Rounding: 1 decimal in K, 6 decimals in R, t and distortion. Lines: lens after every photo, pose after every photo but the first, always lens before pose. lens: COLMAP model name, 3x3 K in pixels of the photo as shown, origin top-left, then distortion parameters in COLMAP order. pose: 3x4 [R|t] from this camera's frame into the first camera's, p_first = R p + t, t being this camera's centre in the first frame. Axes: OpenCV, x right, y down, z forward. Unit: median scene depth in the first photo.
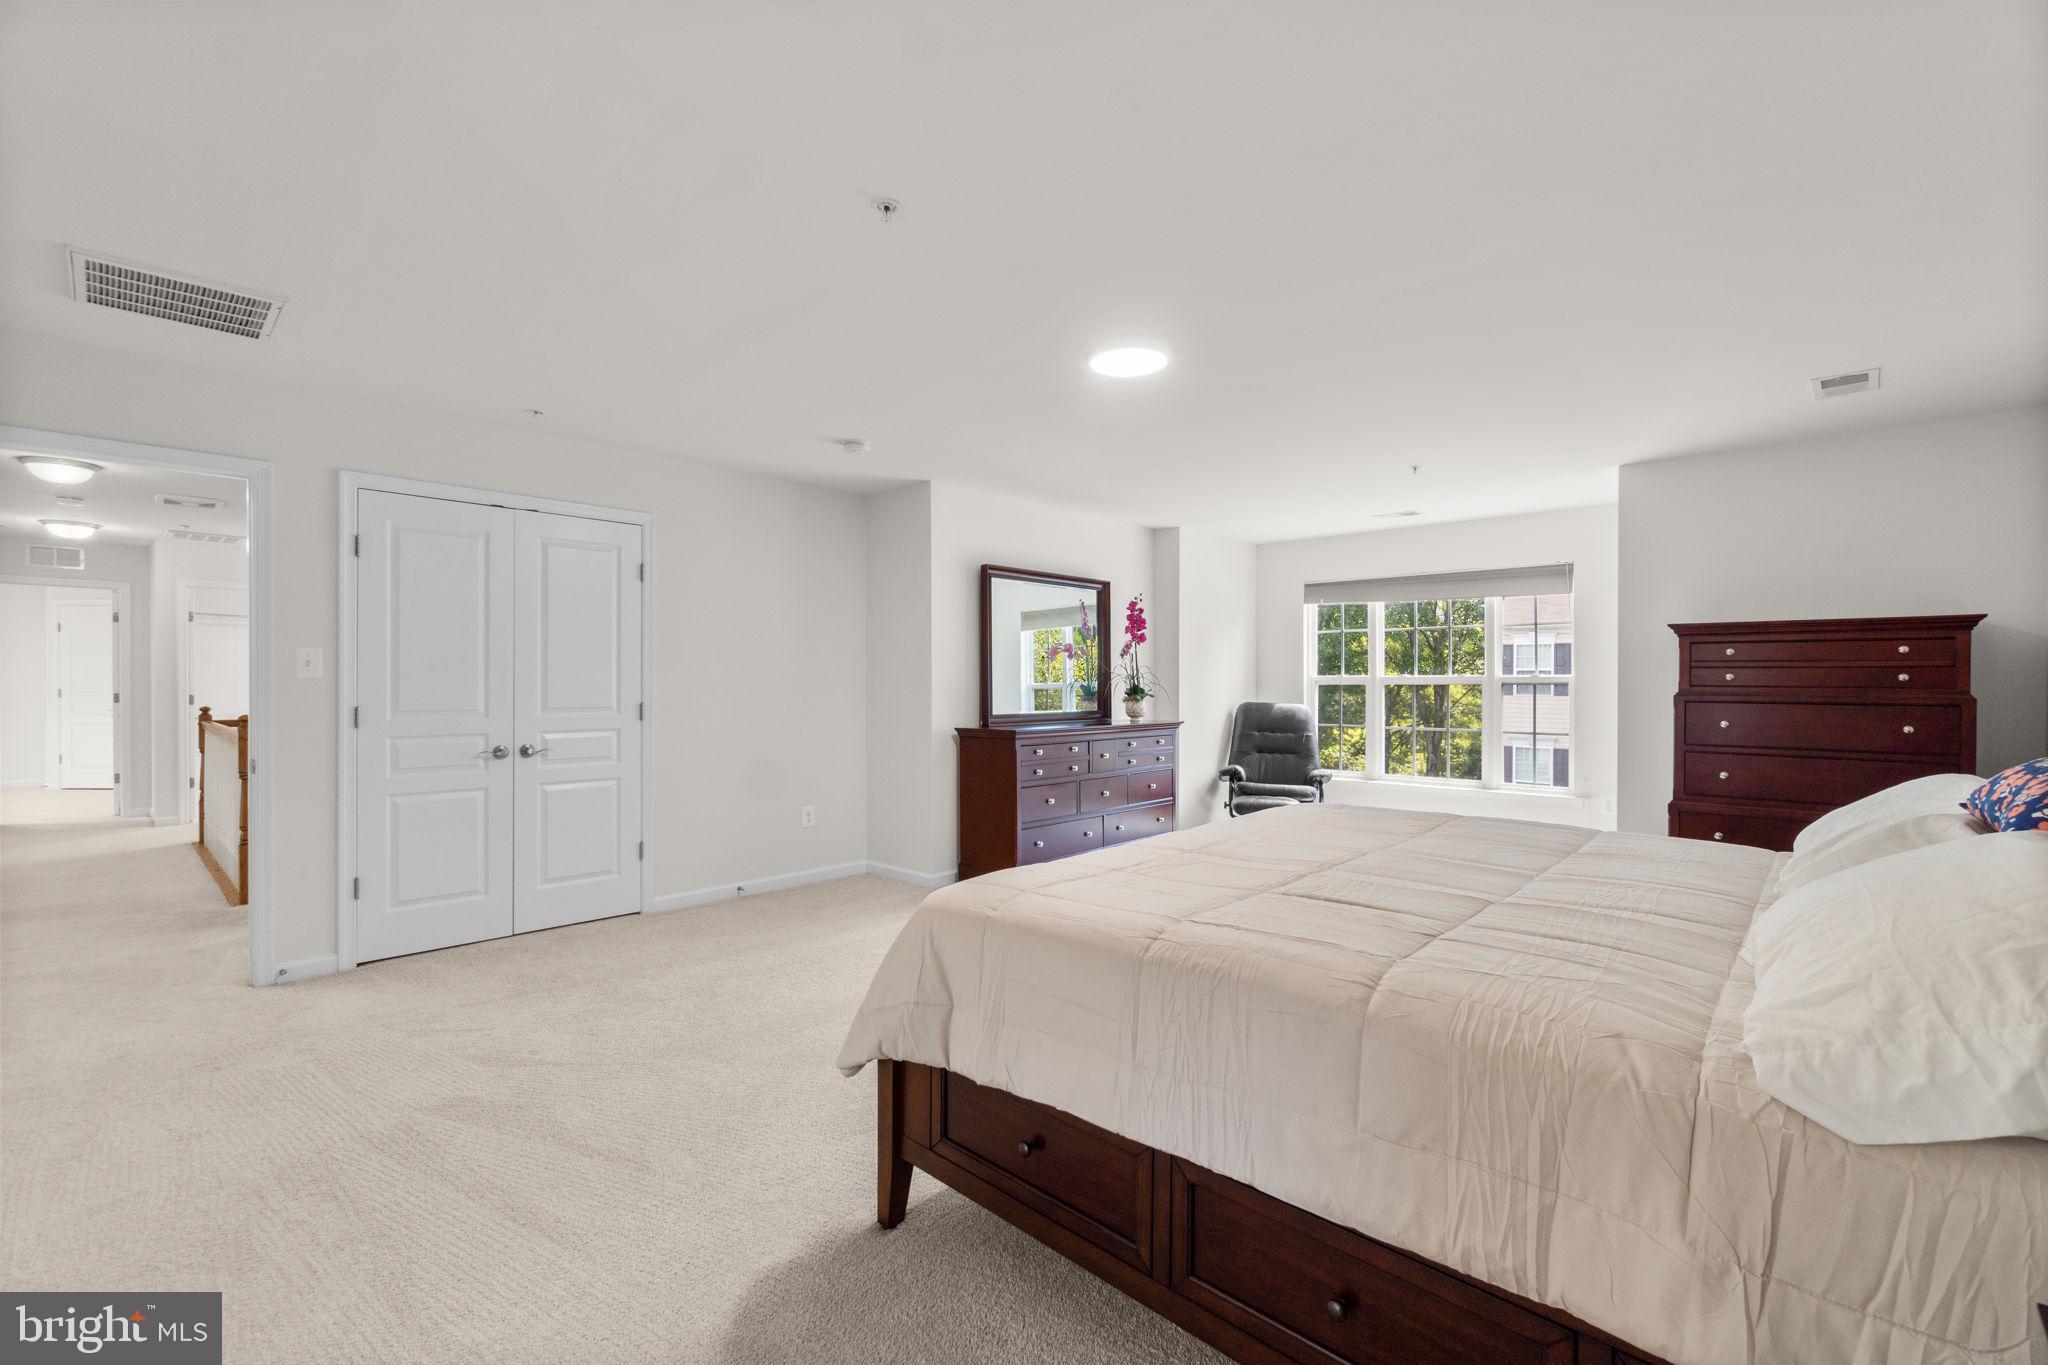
lens RADIAL K [[894.2, 0, 1027.7], [0, 894.2, 679.8], [0, 0, 1]] dist [-0.004617, 0.000005]
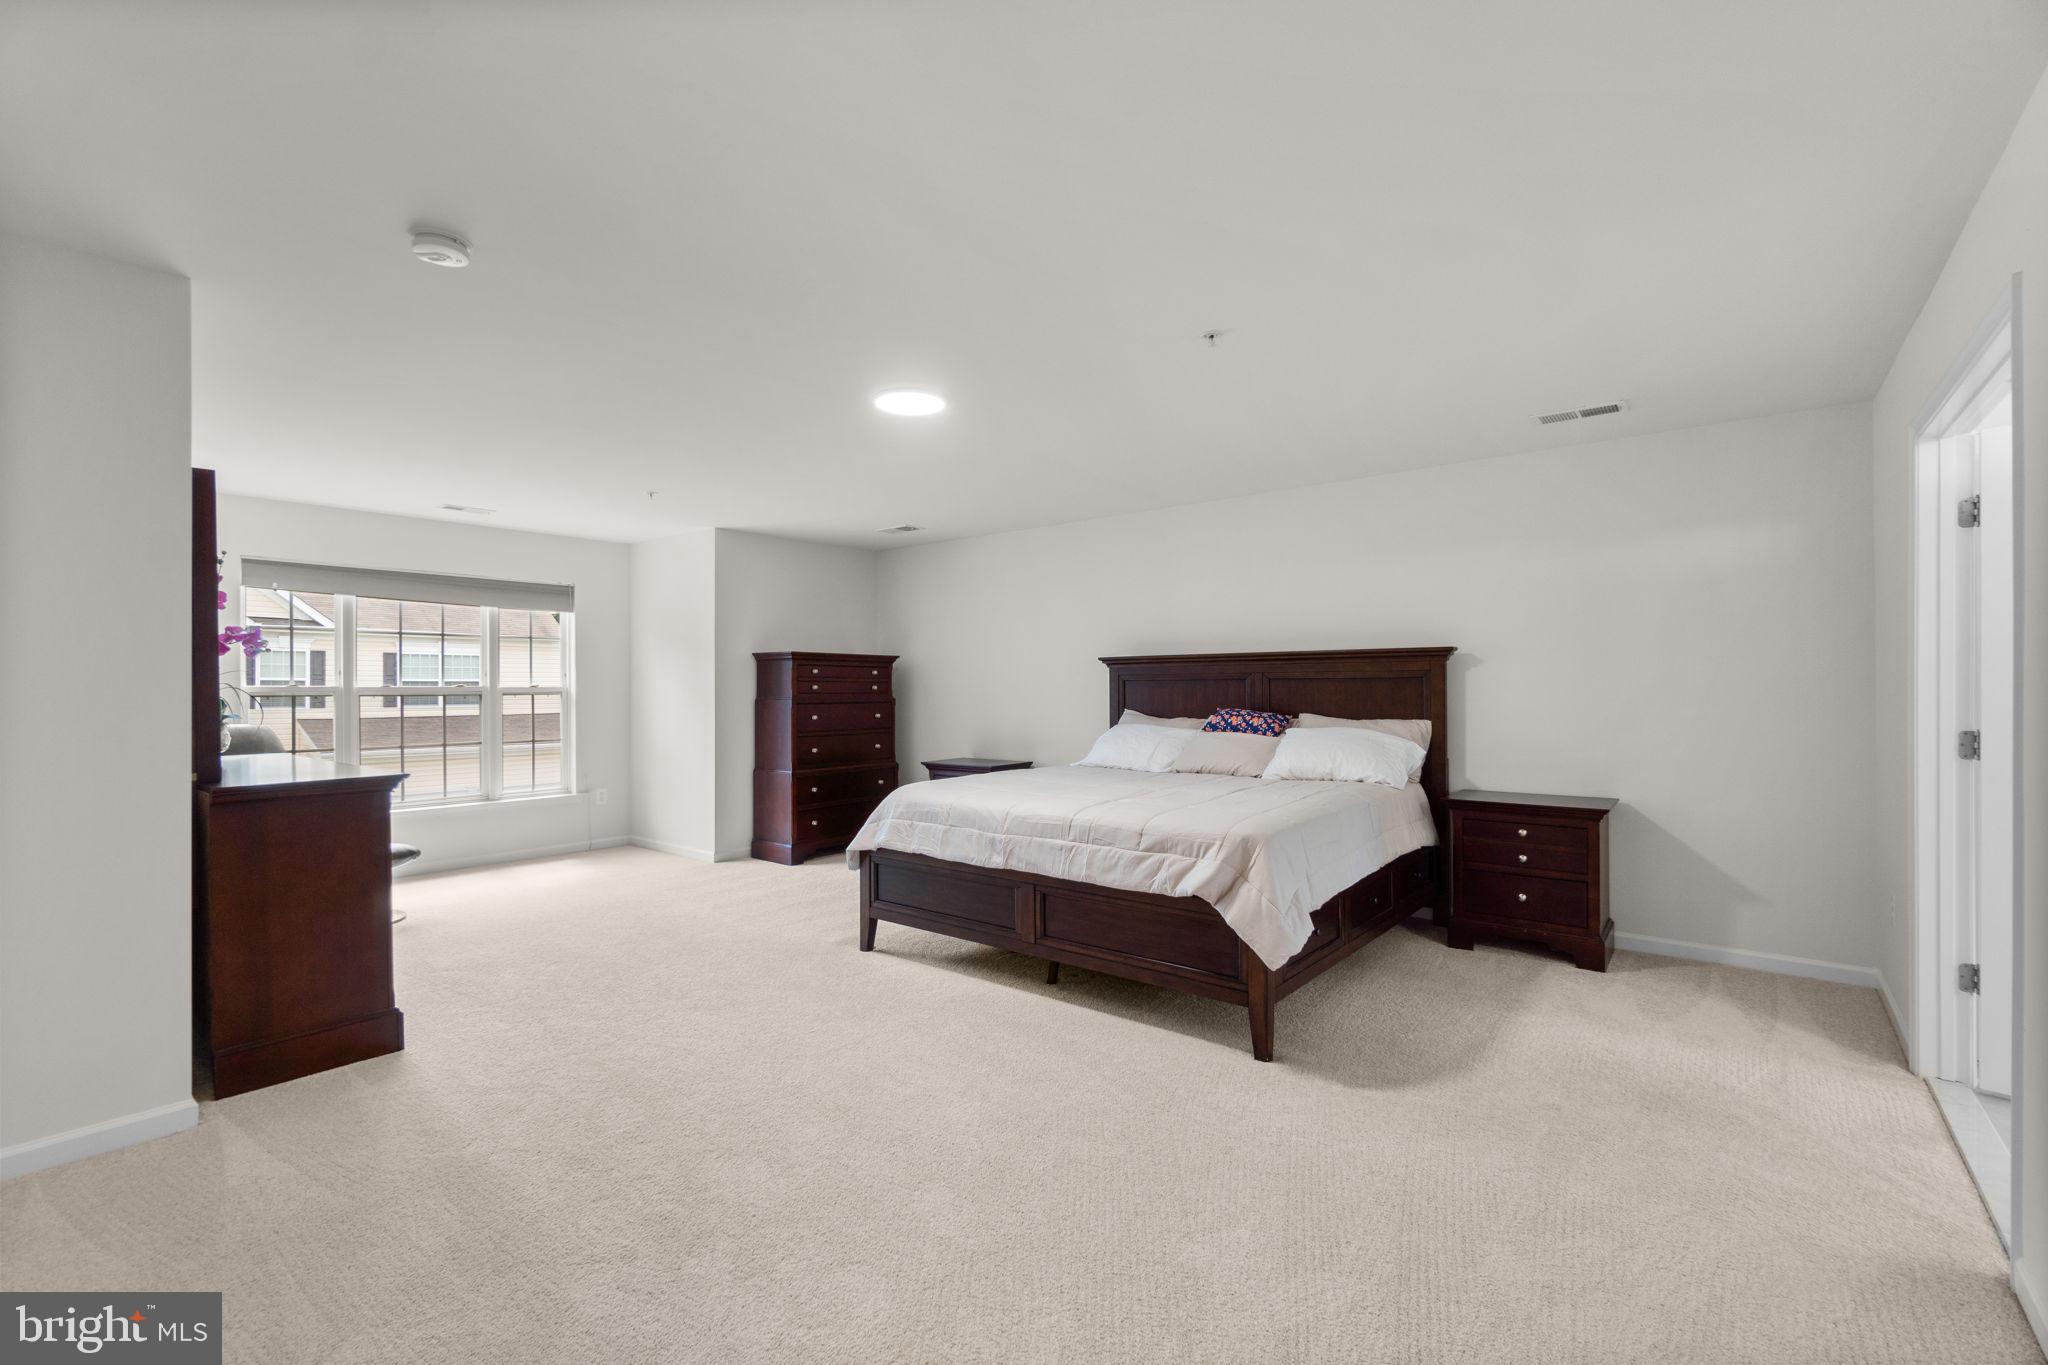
lens RADIAL K [[894.2, 0, 1027.9], [0, 894.2, 688.3], [0, 0, 1]] dist [-0.004617, 0.000005]
pose [[-0.084074, -0.000892, 0.996459, -0.551993], [0.003832, 0.999992, 0.001219, -0.001287], [-0.996452, 0.003921, -0.084070, 0.523765]]
